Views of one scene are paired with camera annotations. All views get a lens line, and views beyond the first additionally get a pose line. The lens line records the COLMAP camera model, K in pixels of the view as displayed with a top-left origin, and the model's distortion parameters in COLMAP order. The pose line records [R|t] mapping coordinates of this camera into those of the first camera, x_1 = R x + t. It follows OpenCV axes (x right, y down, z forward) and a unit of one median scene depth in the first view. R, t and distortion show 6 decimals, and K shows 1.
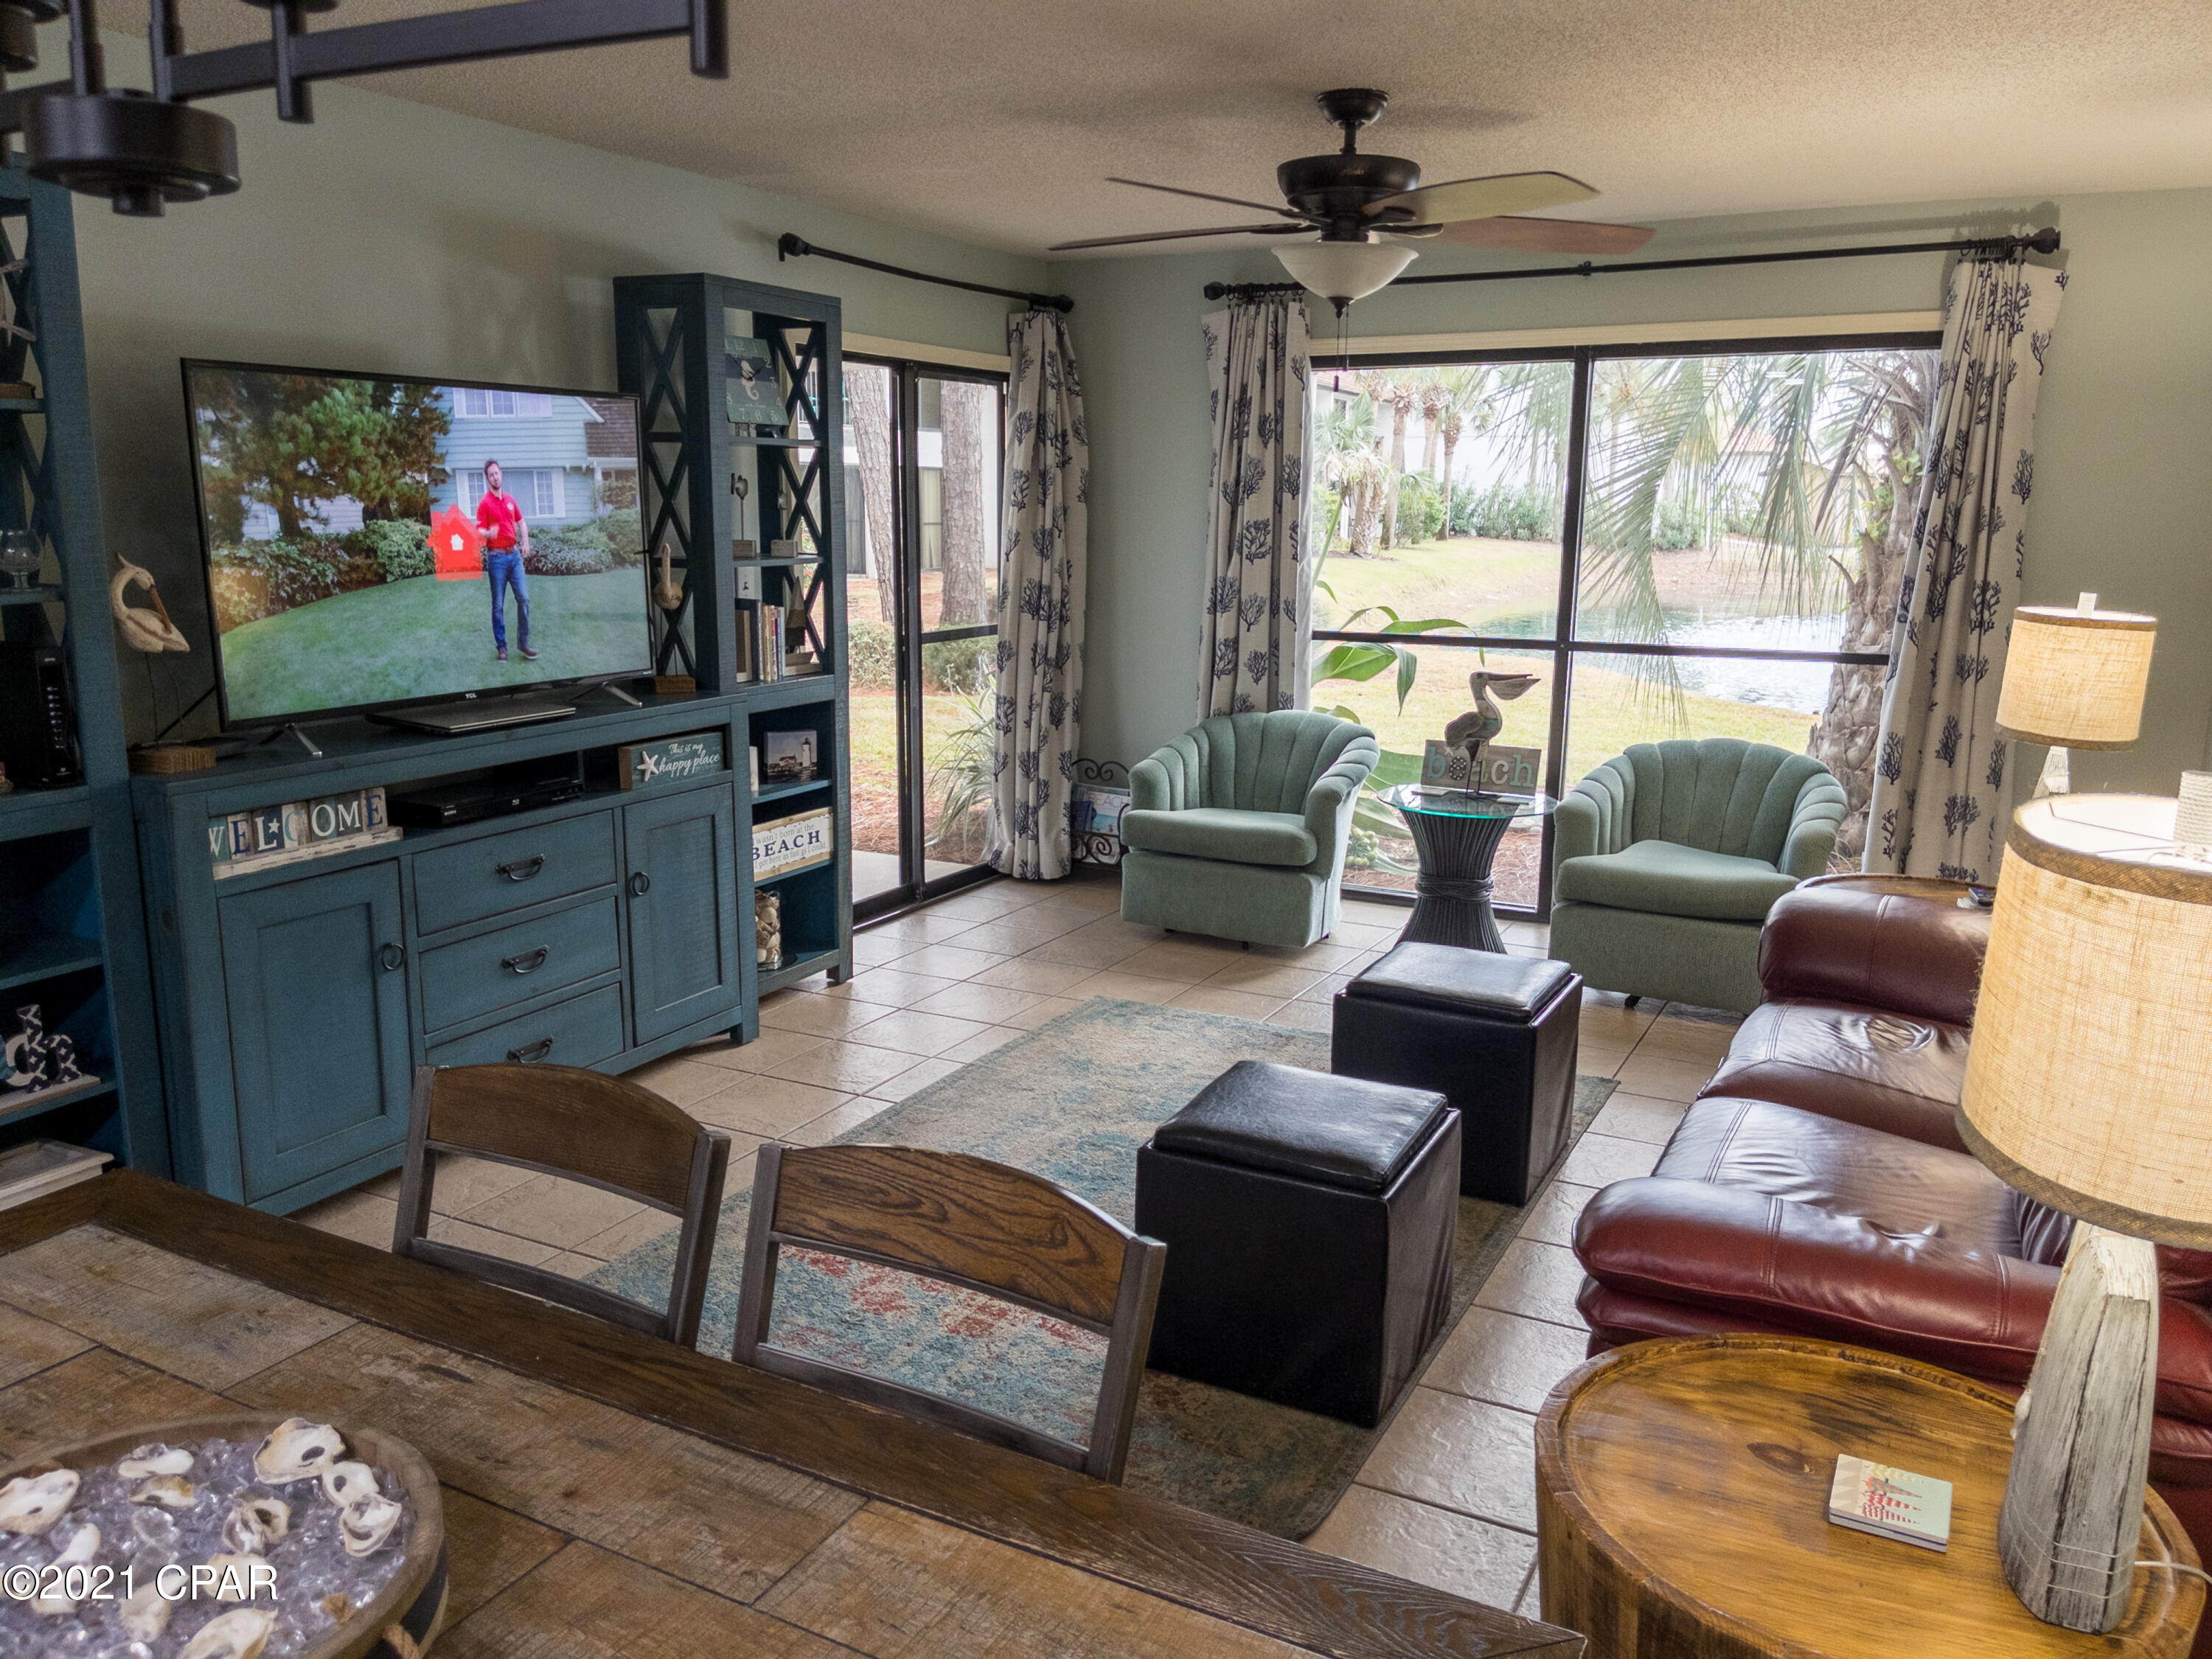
lens RADIAL K [[1680.6, 0, 1095.1], [0, 1680.6, 848.6], [0, 0, 1]] dist [0.068567, -0.093115]
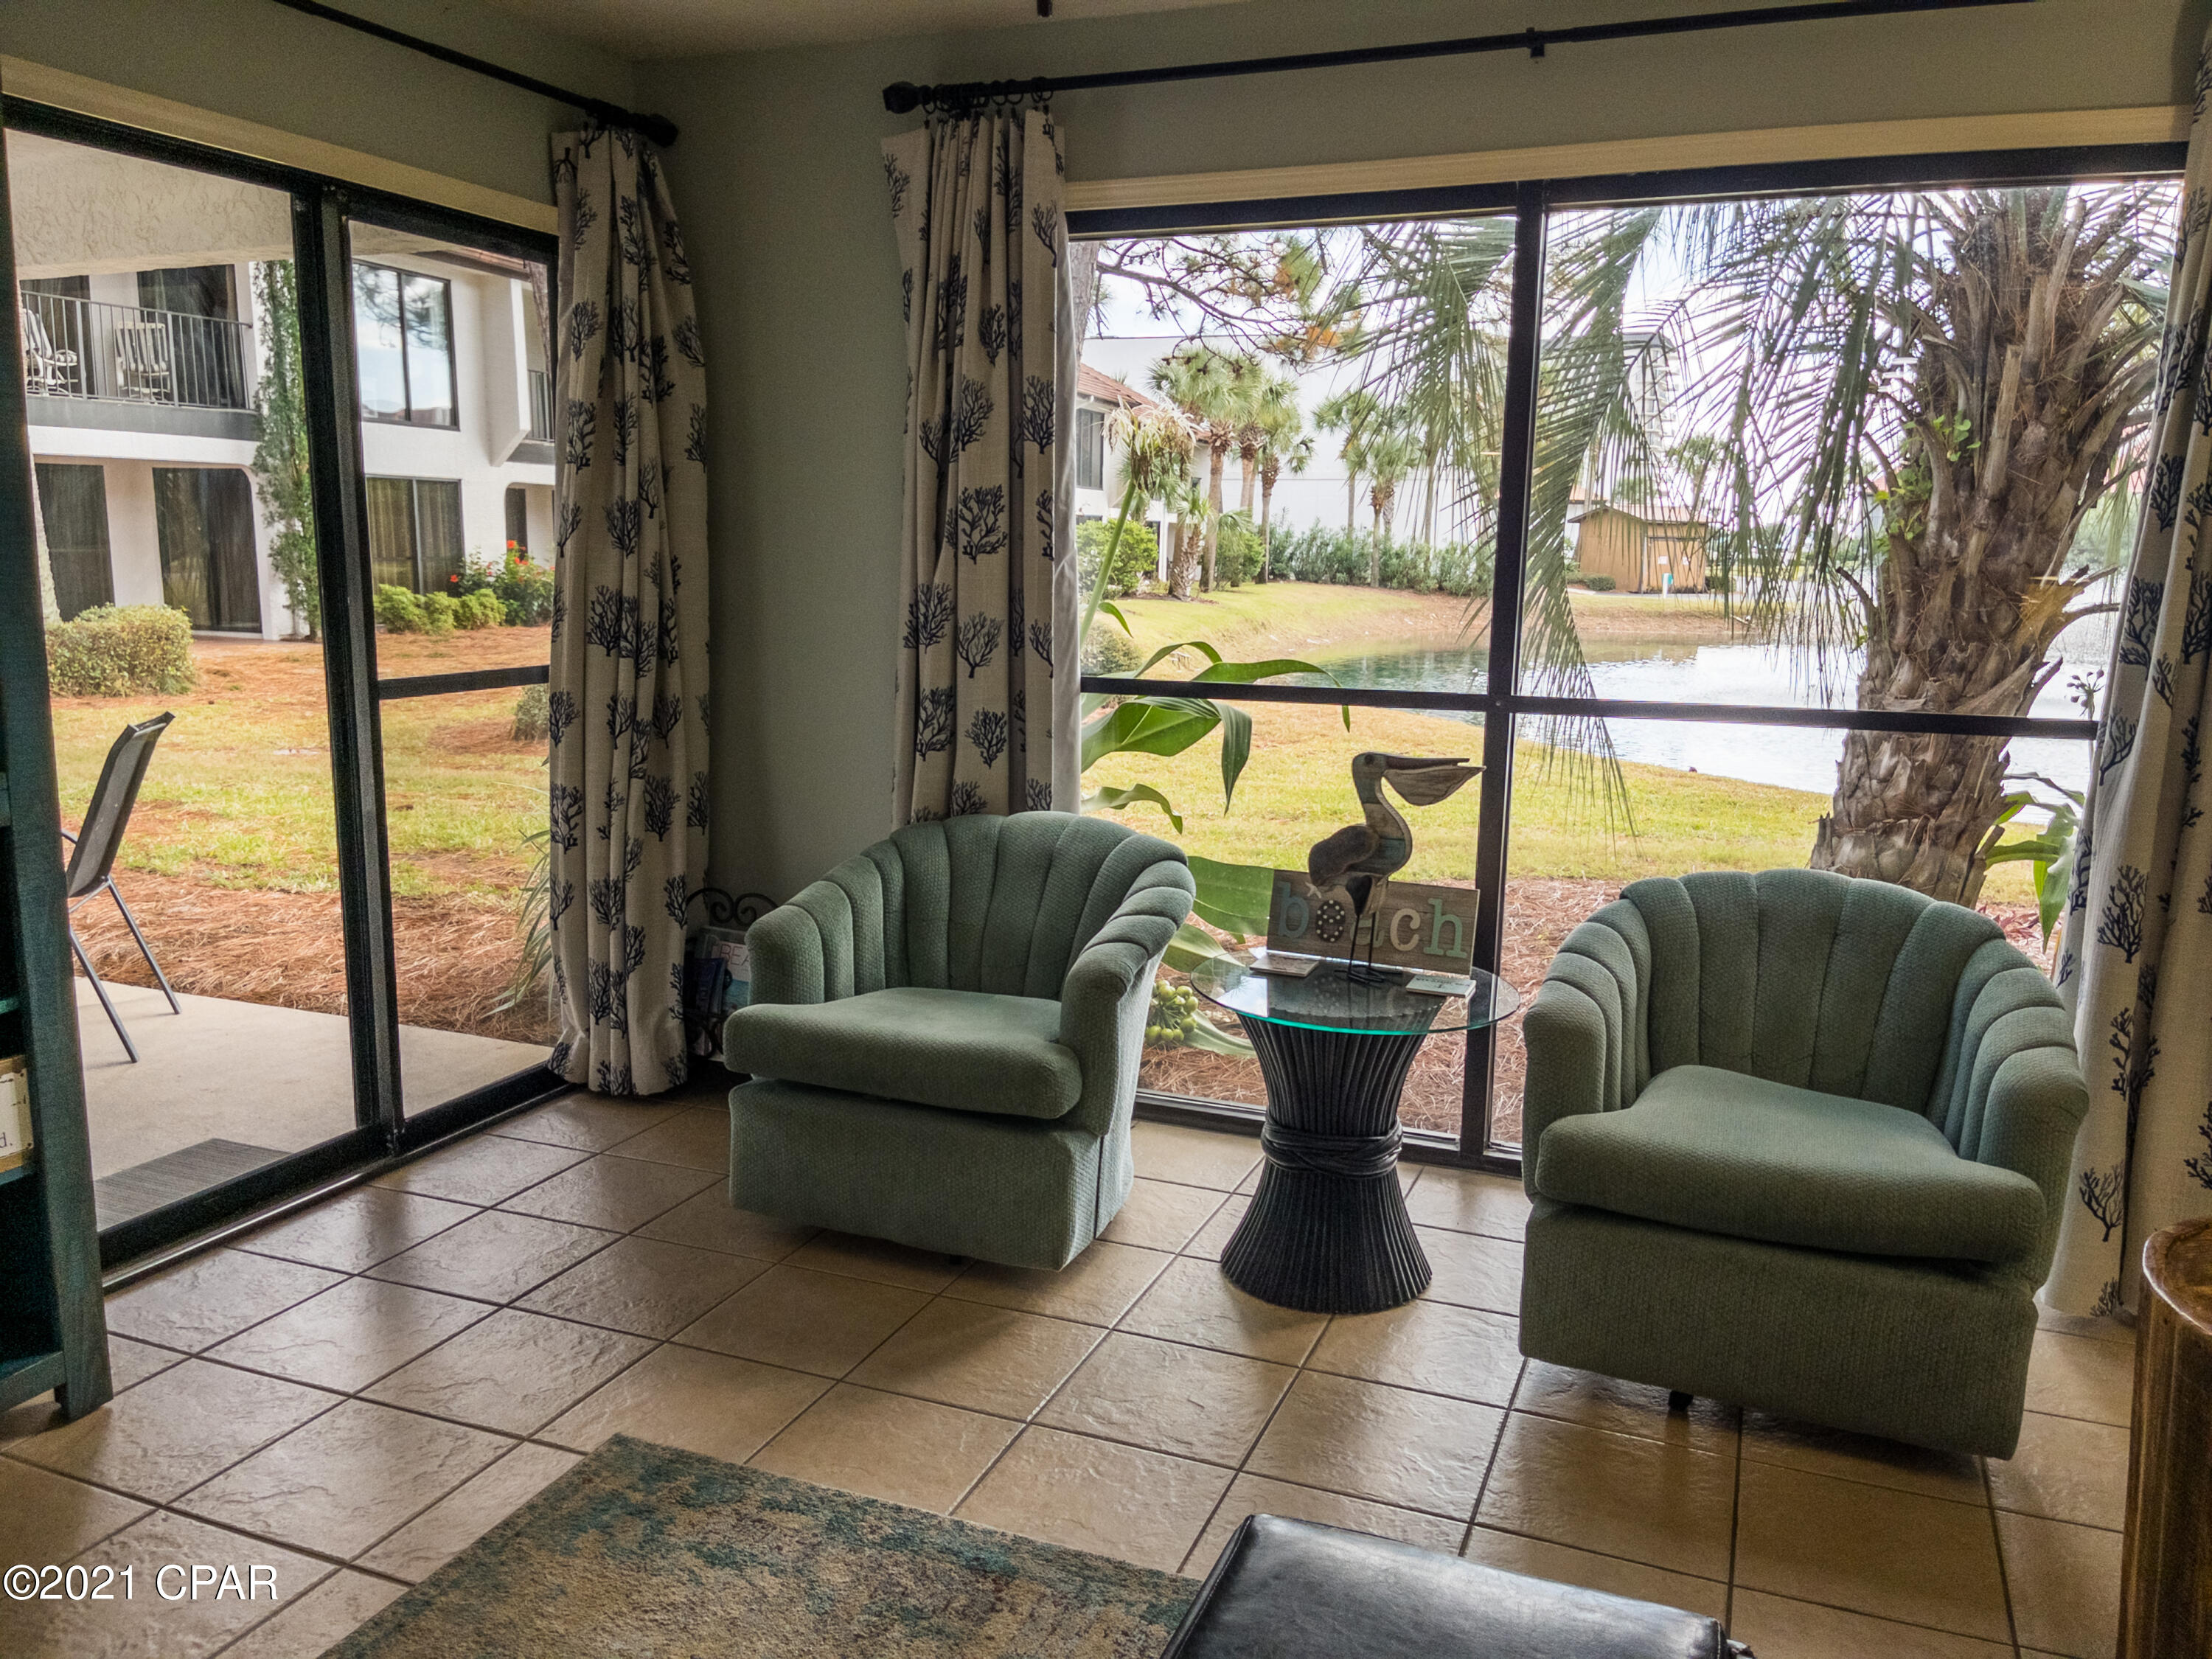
lens RADIAL K [[1680.6, 0, 1120.7], [0, 1680.6, 832.5], [0, 0, 1]] dist [0.068567, -0.093115]
pose [[0.993024, -0.010567, 0.117435, 0.071919], [0.014670, 0.999310, -0.034126, -0.053148], [-0.116993, 0.035611, 0.992494, 0.405416]]
